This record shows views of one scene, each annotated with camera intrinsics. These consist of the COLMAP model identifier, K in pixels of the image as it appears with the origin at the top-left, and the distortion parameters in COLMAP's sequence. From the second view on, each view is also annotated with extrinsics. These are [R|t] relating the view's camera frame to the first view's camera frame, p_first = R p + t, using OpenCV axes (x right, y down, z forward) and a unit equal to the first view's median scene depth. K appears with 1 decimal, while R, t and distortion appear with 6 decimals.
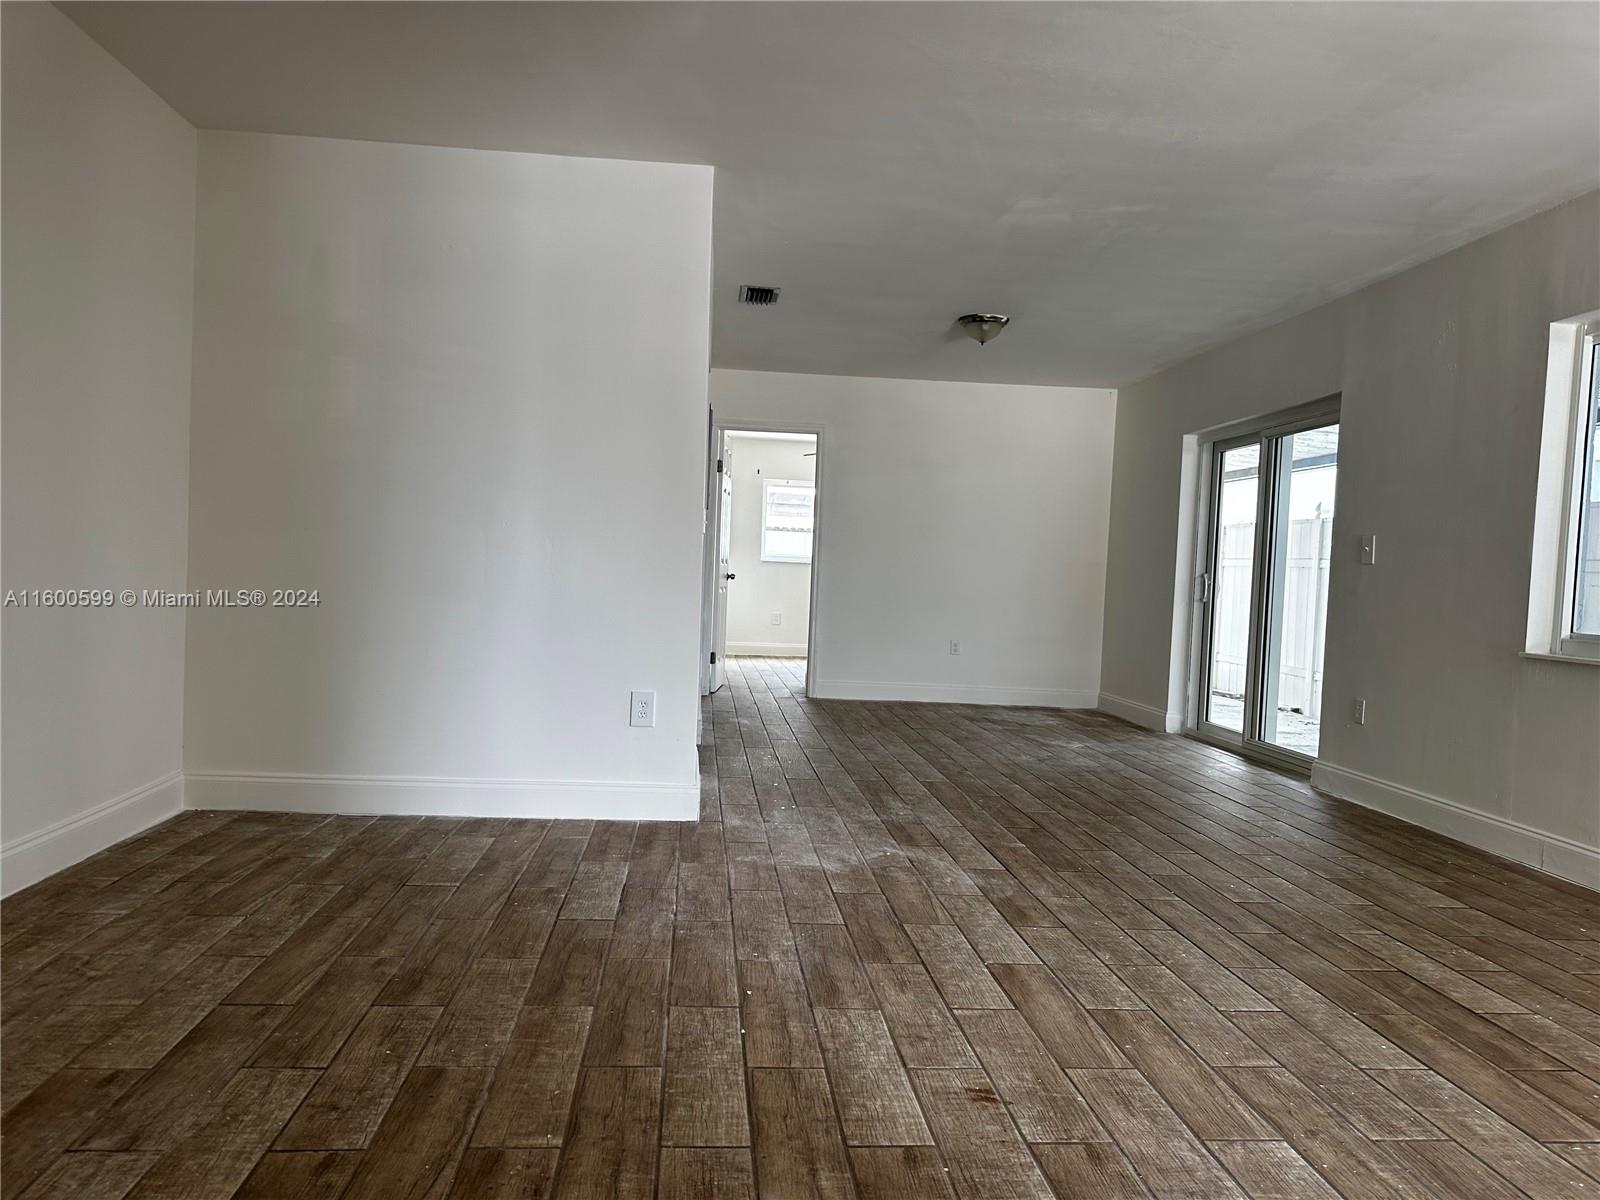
lens RADIAL K [[1142.4, 0, 795.4], [0, 1142.4, 615.3], [0, 0, 1]] dist [0.025381, -0.028937]
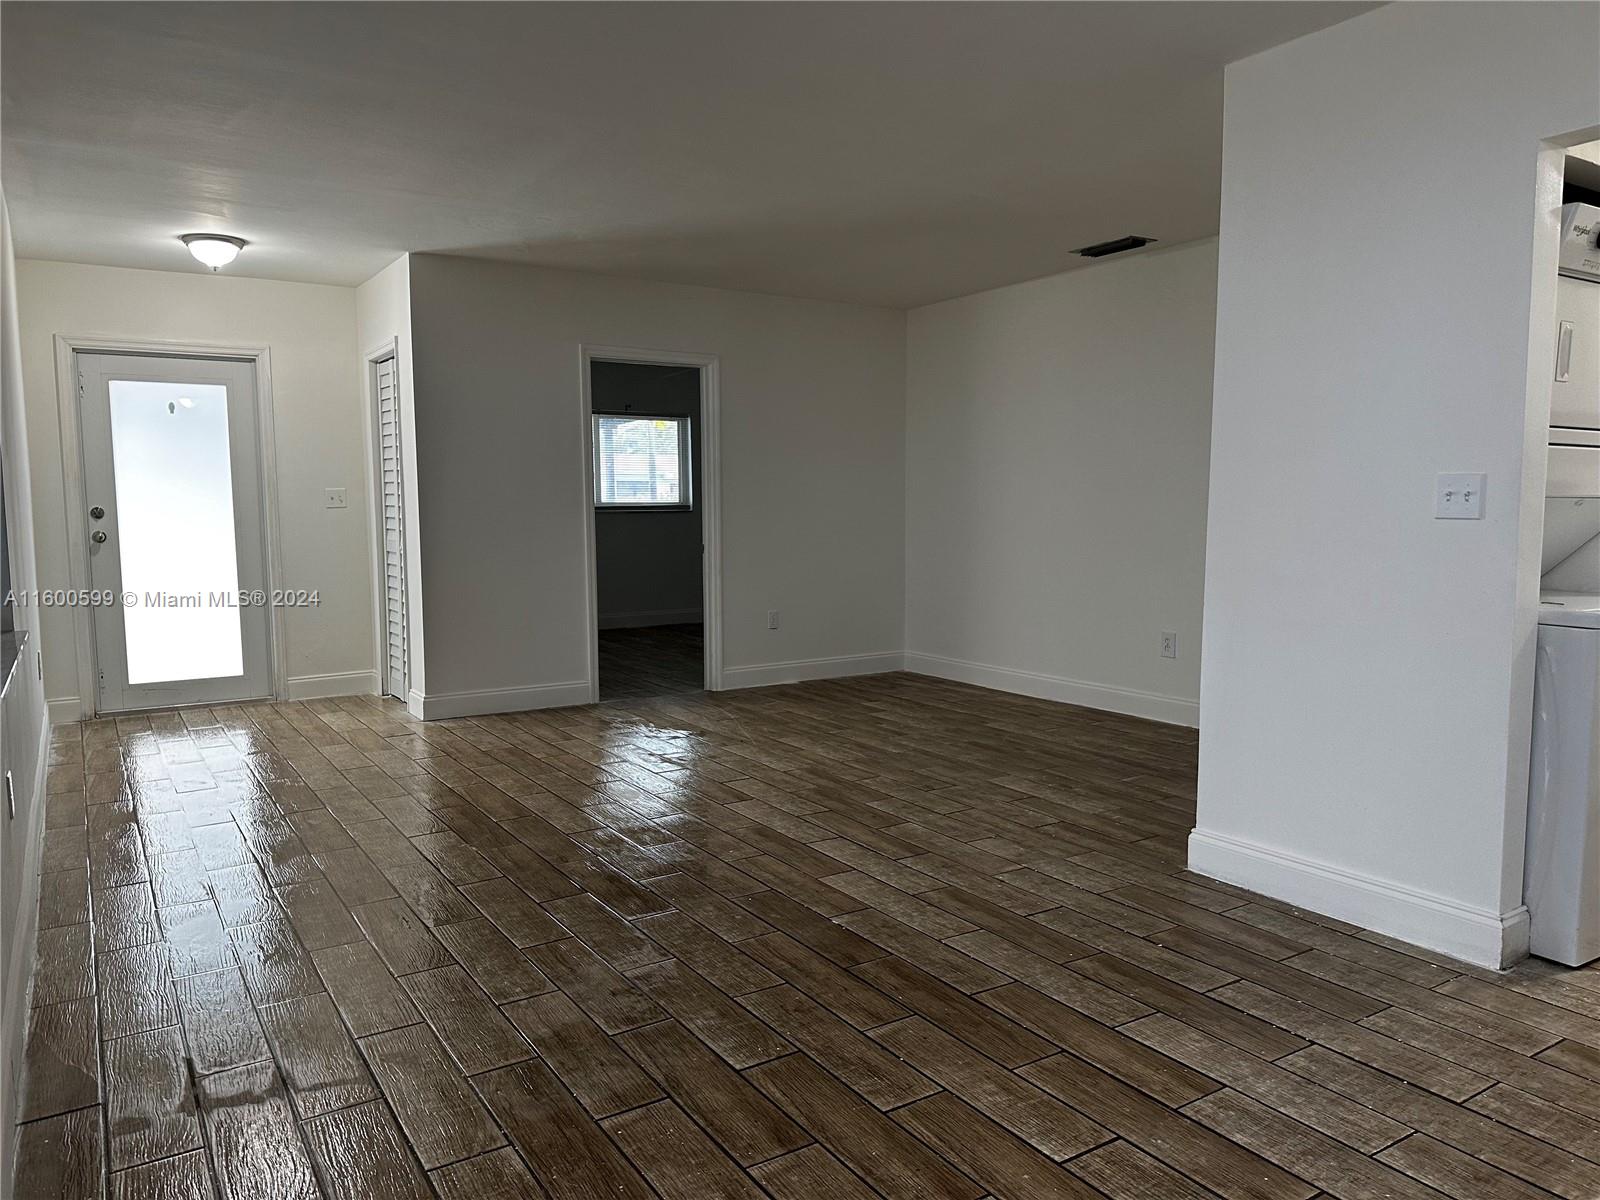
lens RADIAL K [[1128.9, 0, 806.3], [0, 1128.9, 611.6], [0, 0, 1]] dist [0.091210, -0.135549]
pose [[-0.883591, 0.009478, -0.468164, 0.851484], [-0.049290, 0.992358, 0.113118, -0.135992], [0.465658, 0.123025, -0.876372, 2.424465]]
